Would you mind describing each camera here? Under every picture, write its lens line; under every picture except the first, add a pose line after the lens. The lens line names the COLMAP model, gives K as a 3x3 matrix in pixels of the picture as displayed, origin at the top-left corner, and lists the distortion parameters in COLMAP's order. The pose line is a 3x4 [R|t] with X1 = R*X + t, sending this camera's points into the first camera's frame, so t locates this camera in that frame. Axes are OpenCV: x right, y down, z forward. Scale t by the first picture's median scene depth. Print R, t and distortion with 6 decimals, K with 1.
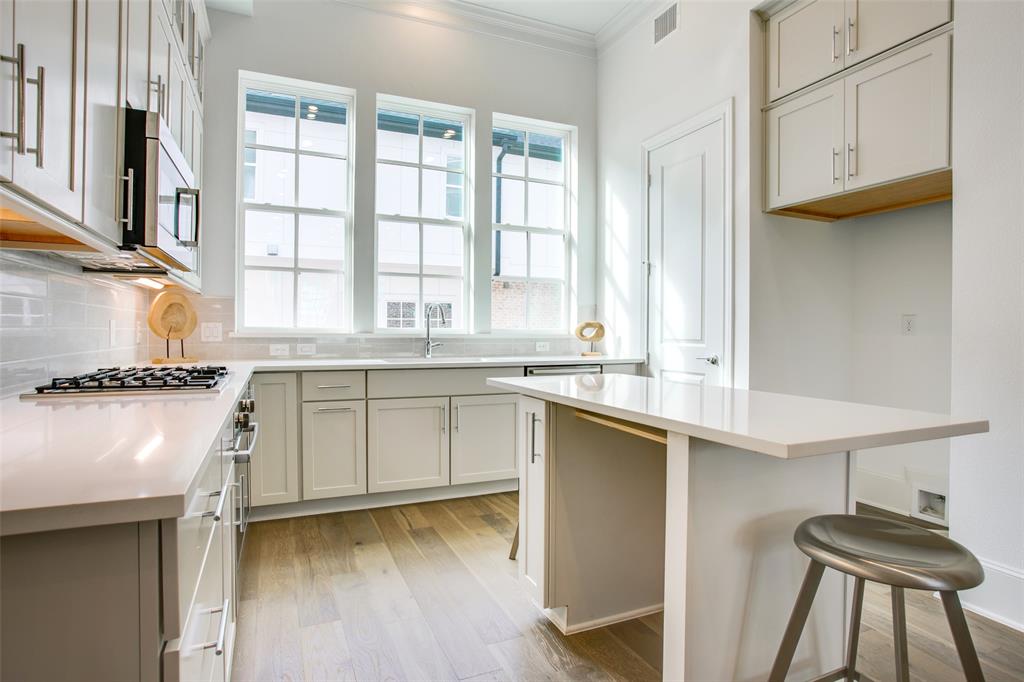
lens RADIAL K [[570.0, 0, 483.1], [0, 570.0, 329.0], [0, 0, 1]] dist [0.029362, 0.000032]
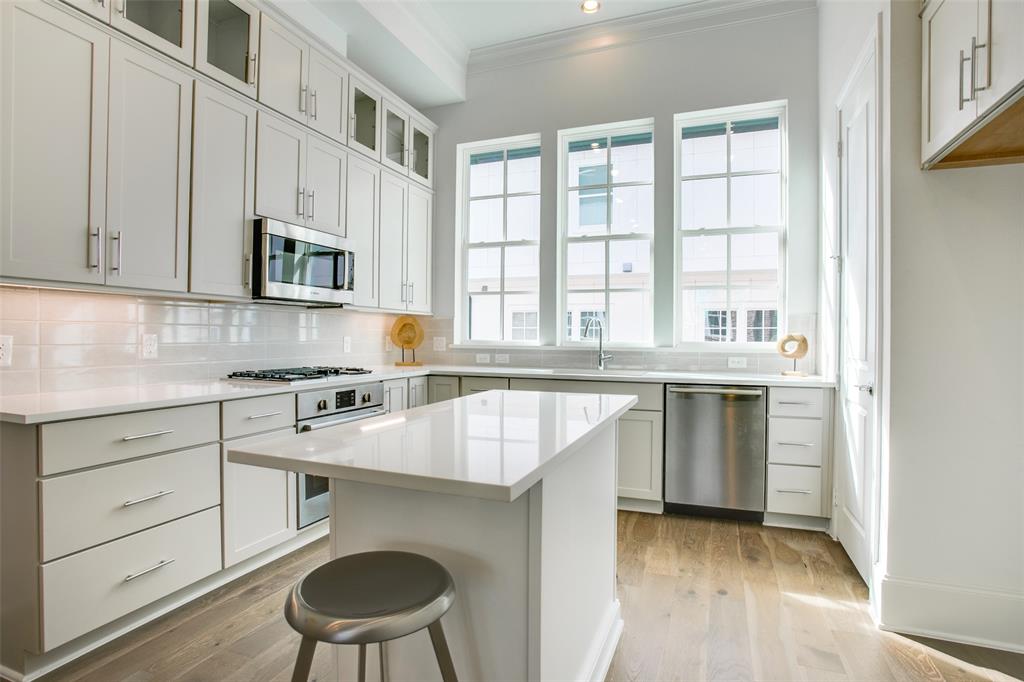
lens RADIAL K [[528.4, 0, 512.0], [0, 528.4, 341.0], [0, 0, 1]] dist [-0.001473, 0.000185]
pose [[0.747668, 0.000365, -0.664073, 0.422137], [-0.002970, 0.999992, -0.002795, 0.000763], [0.664066, 0.004062, 0.747663, 0.174048]]
